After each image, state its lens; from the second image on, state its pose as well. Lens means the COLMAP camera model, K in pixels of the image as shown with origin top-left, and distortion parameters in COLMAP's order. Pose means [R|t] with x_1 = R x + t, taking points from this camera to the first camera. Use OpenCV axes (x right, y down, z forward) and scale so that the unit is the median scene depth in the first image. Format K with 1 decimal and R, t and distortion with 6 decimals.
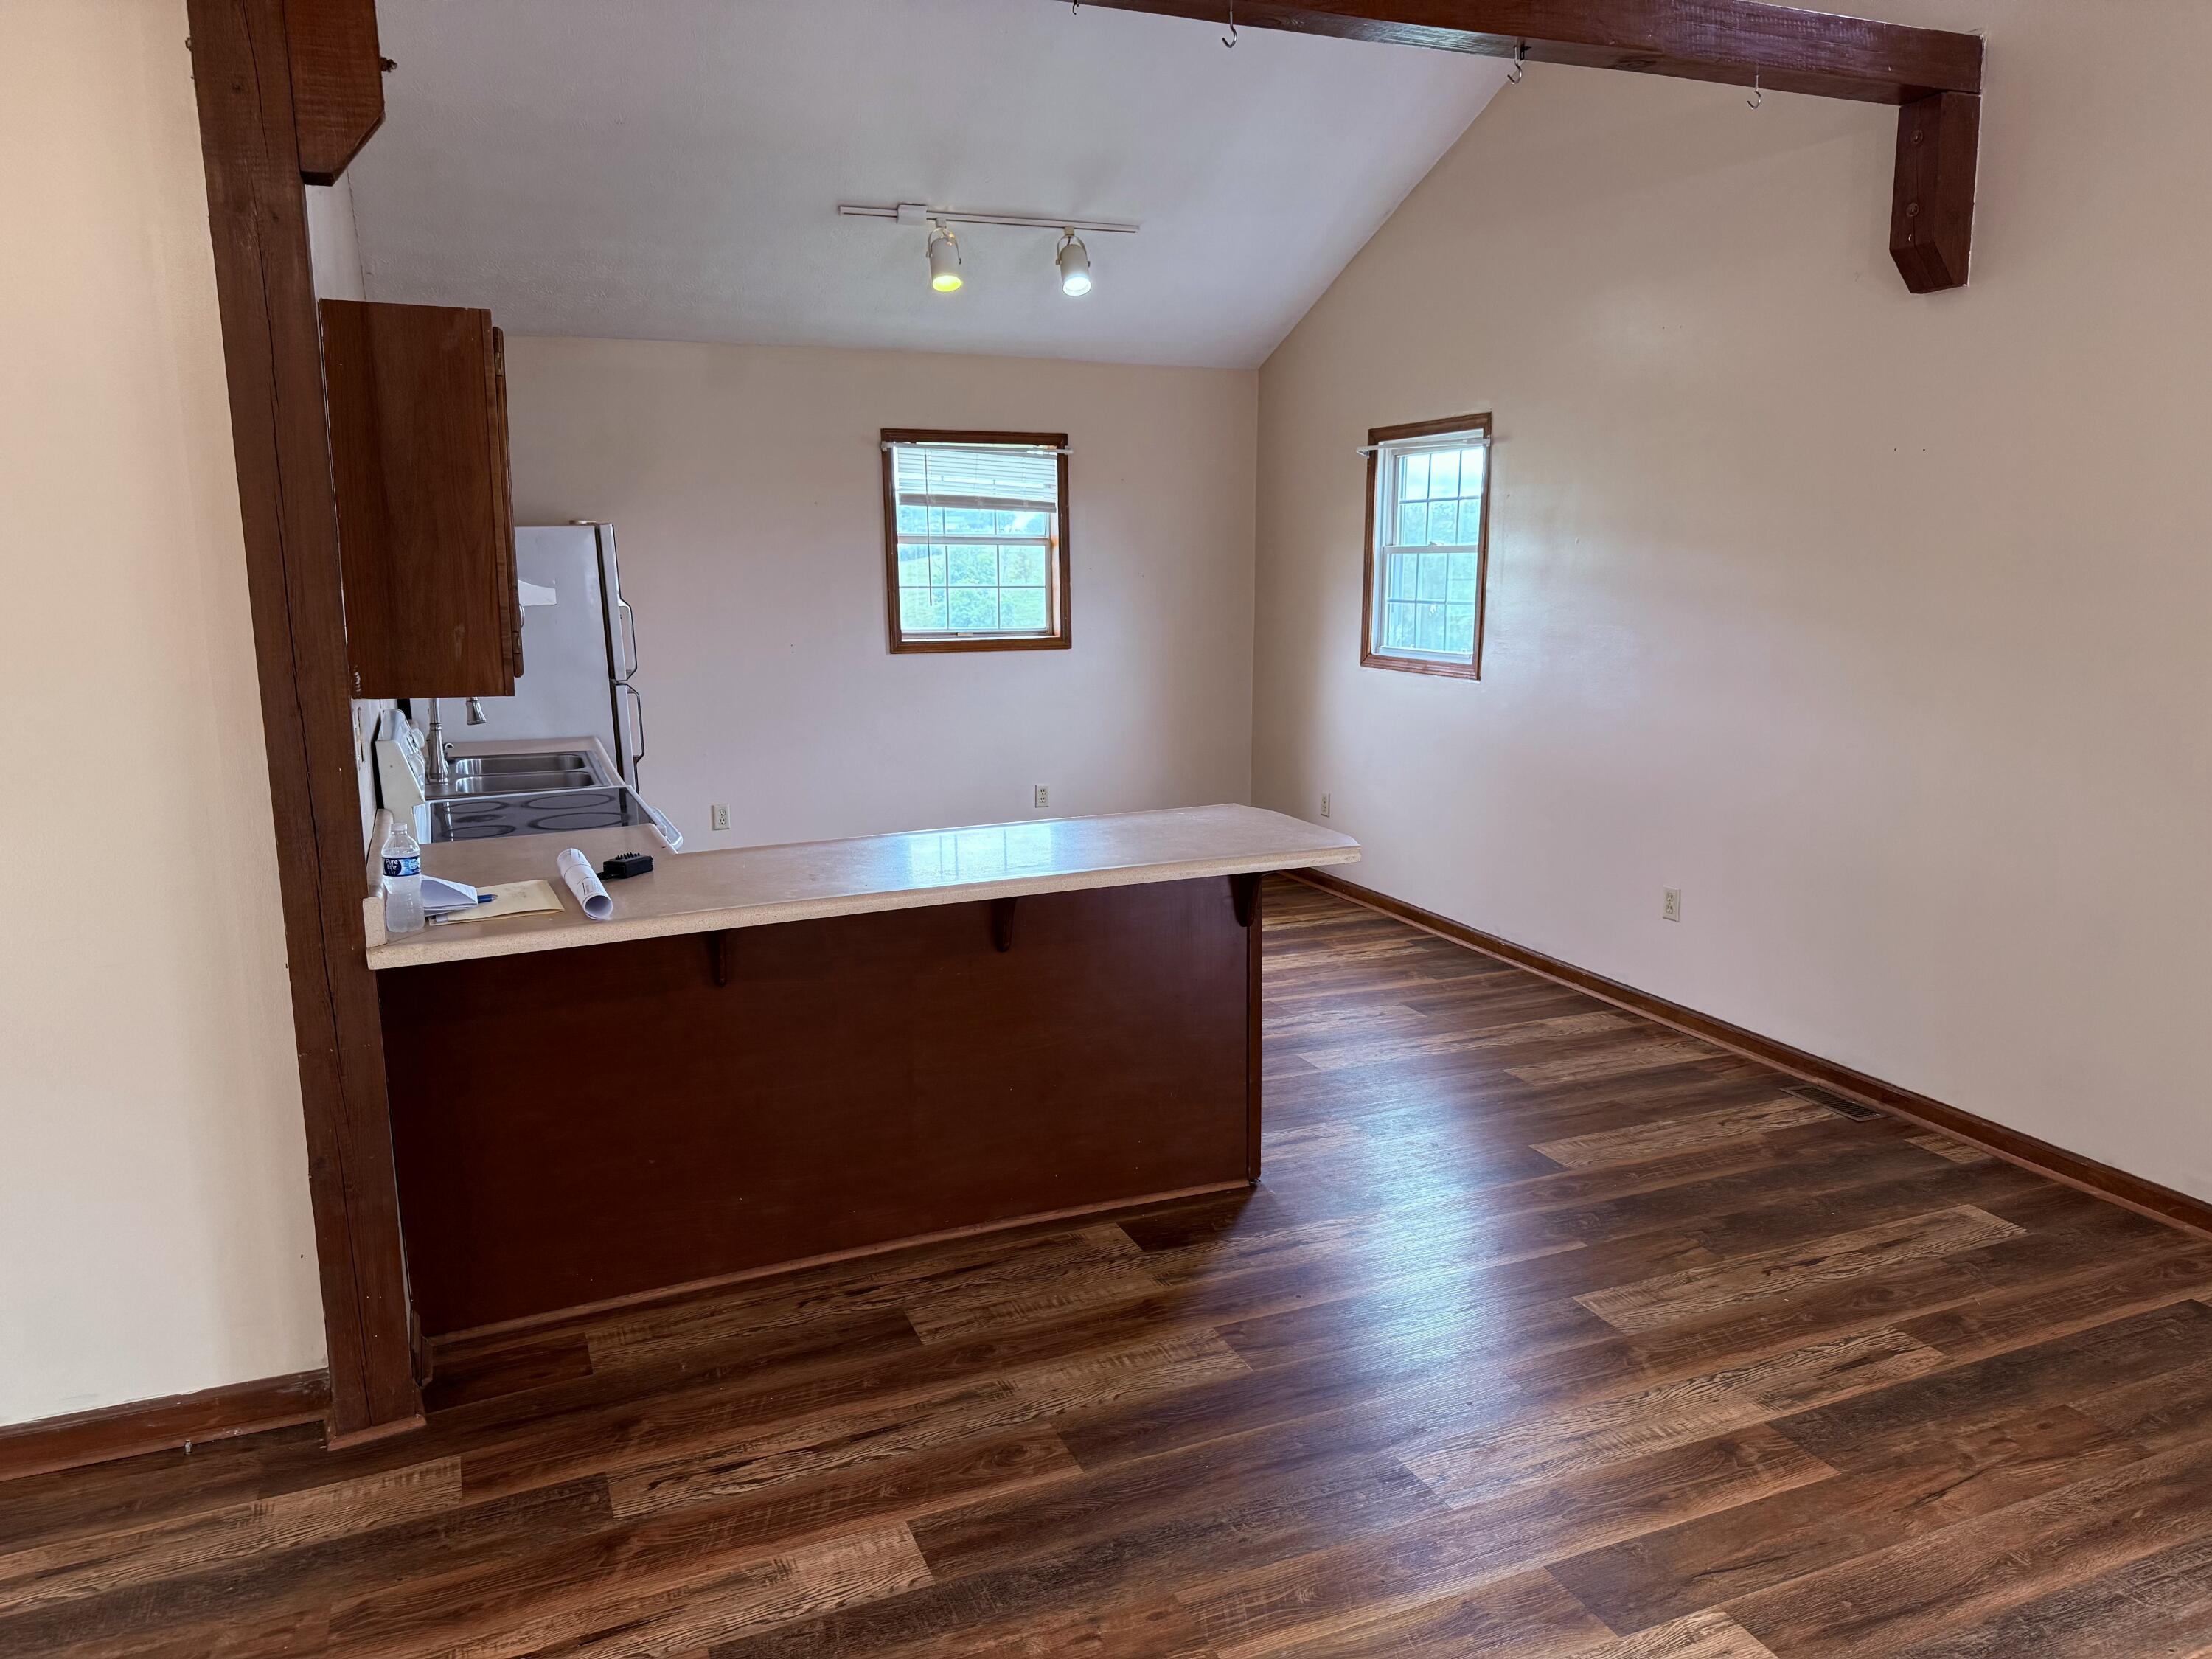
lens RADIAL K [[1551.9, 0, 1106.0], [0, 1551.9, 829.5], [0, 0, 1]] dist [0.070581, -0.087701]
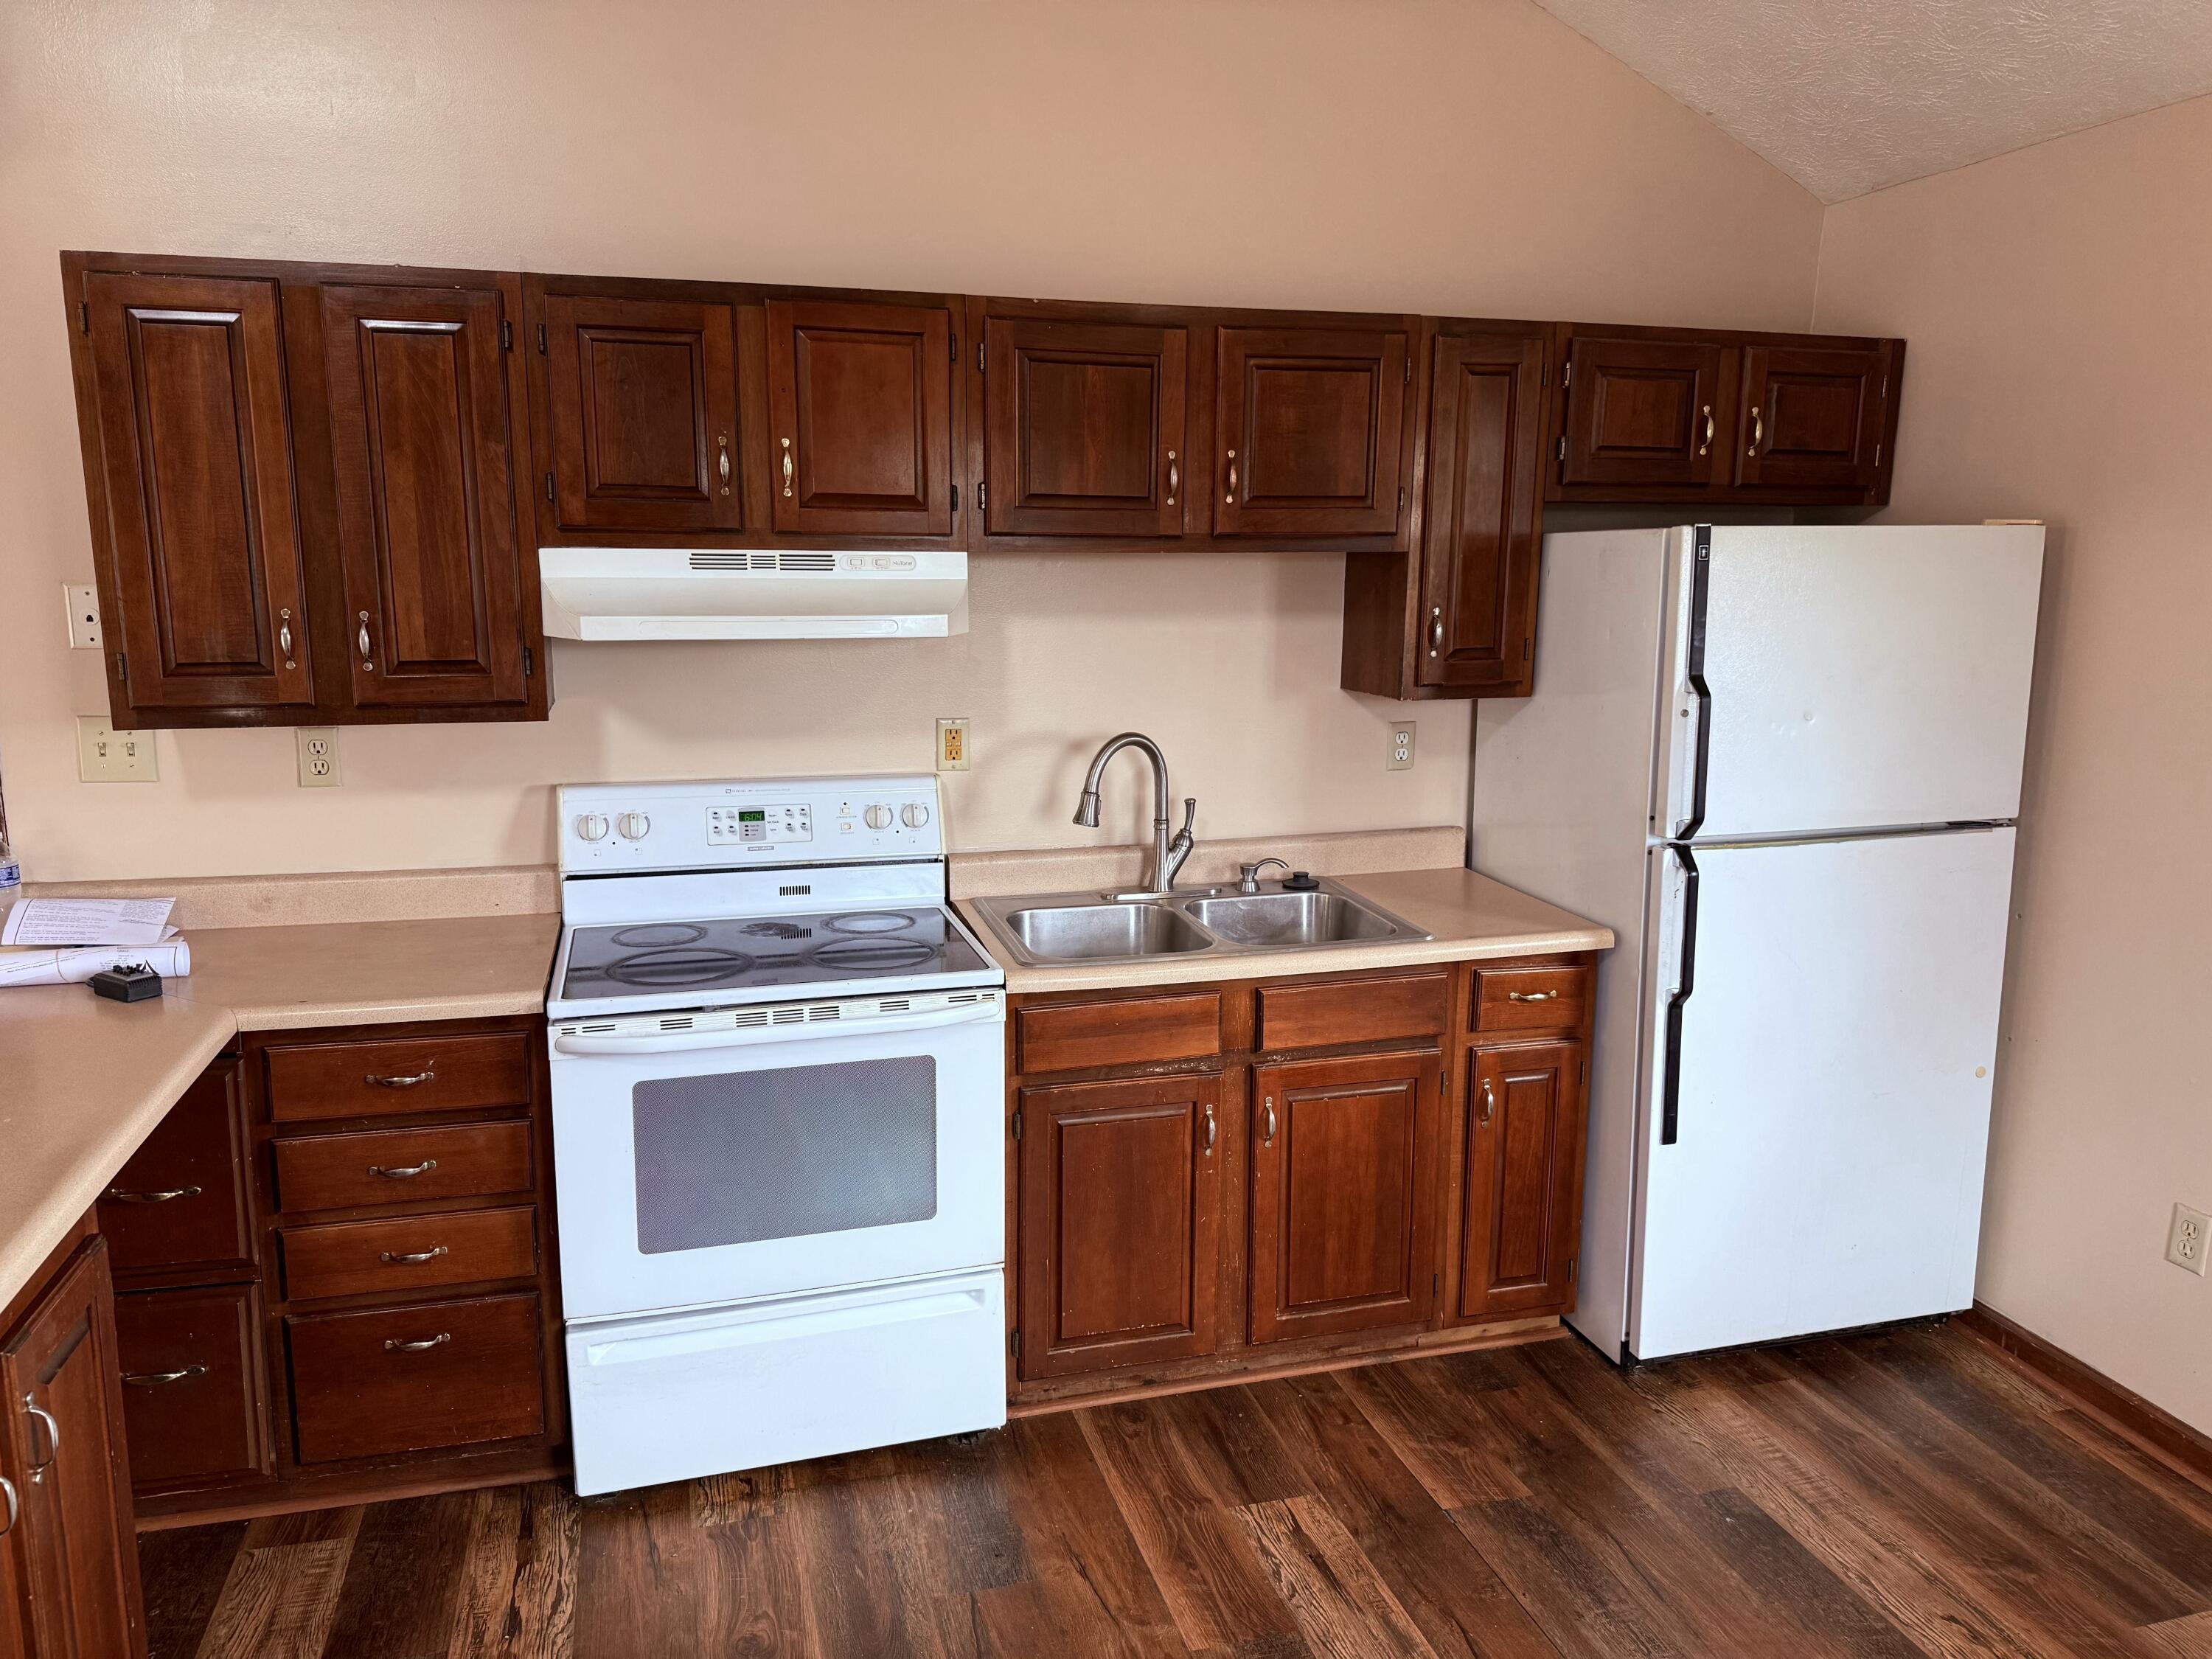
lens RADIAL K [[1549.1, 0, 1106.0], [0, 1549.1, 829.5], [0, 0, 1]] dist [0.141600, -0.224652]
pose [[-0.124531, 0.188246, -0.974195, 0.294051], [-0.192071, 0.958693, 0.209803, -0.248214], [0.973448, 0.213241, -0.083231, 1.278654]]
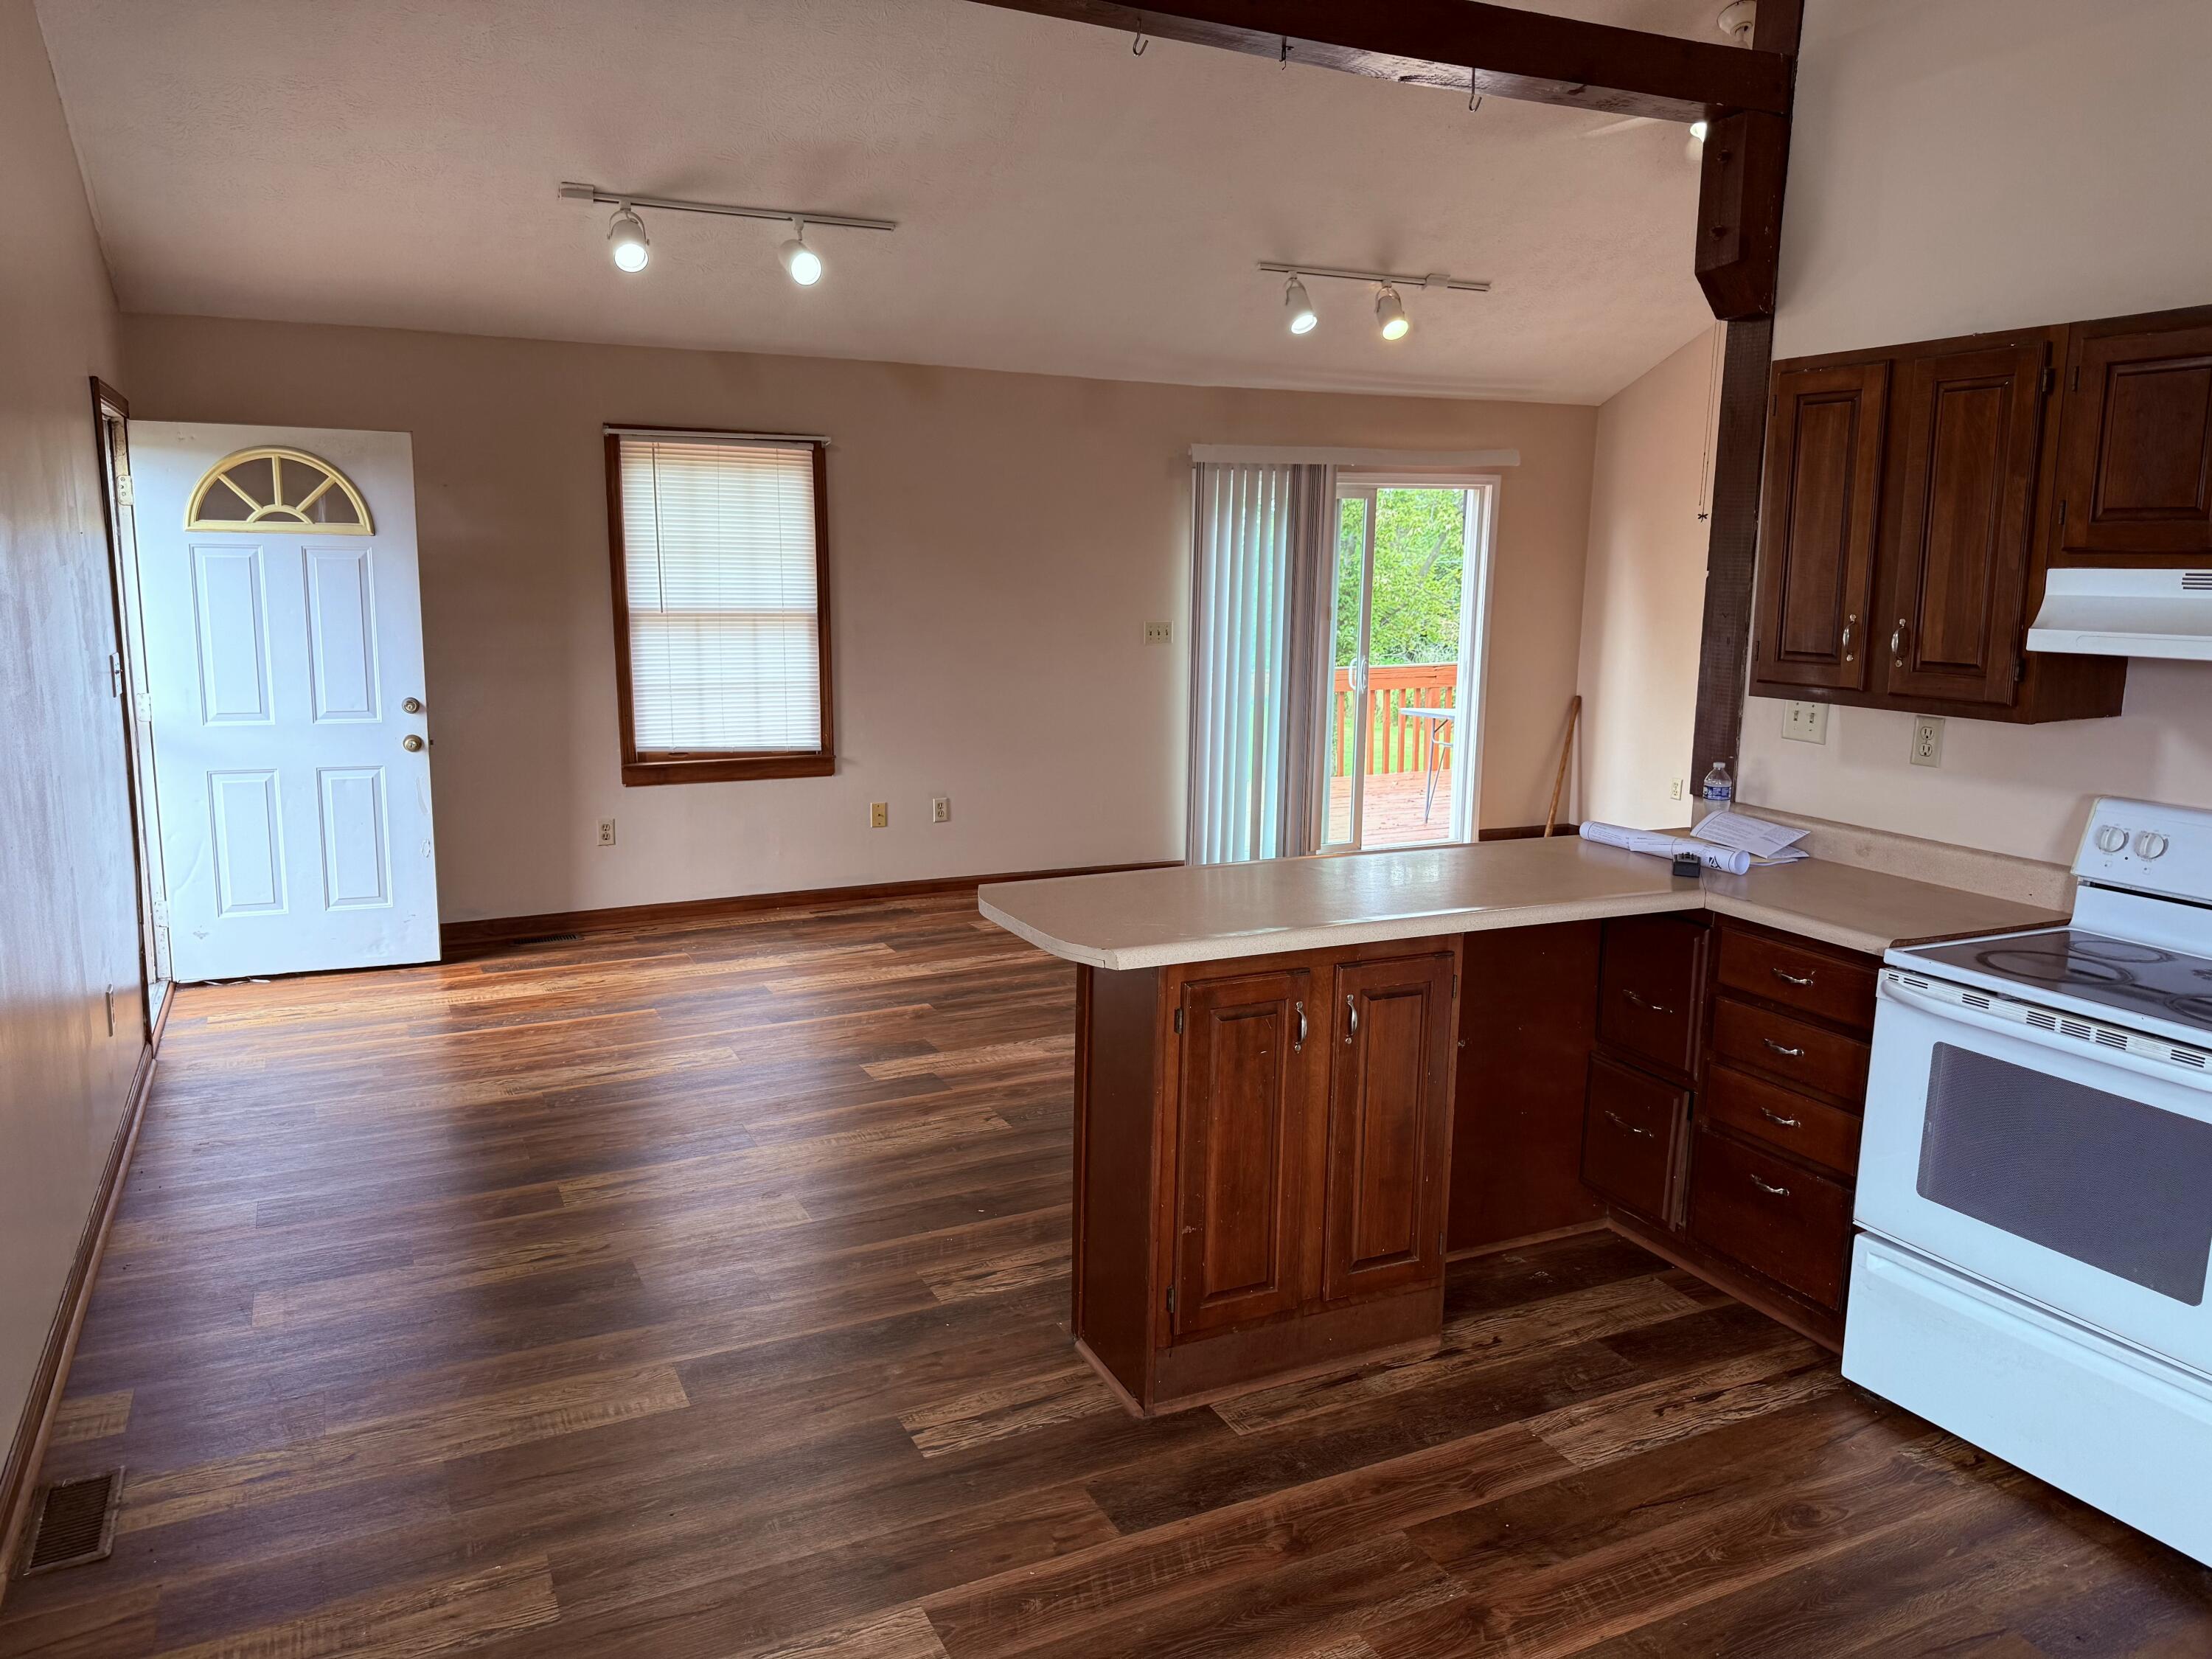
lens RADIAL K [[1551.9, 0, 1106.0], [0, 1551.9, 829.5], [0, 0, 1]] dist [0.070581, -0.087701]
pose [[-0.998285, 0.003466, -0.058439, 0.128430], [-0.017356, 0.935843, 0.351989, -0.315946], [0.055910, 0.352399, -0.934178, 1.685239]]
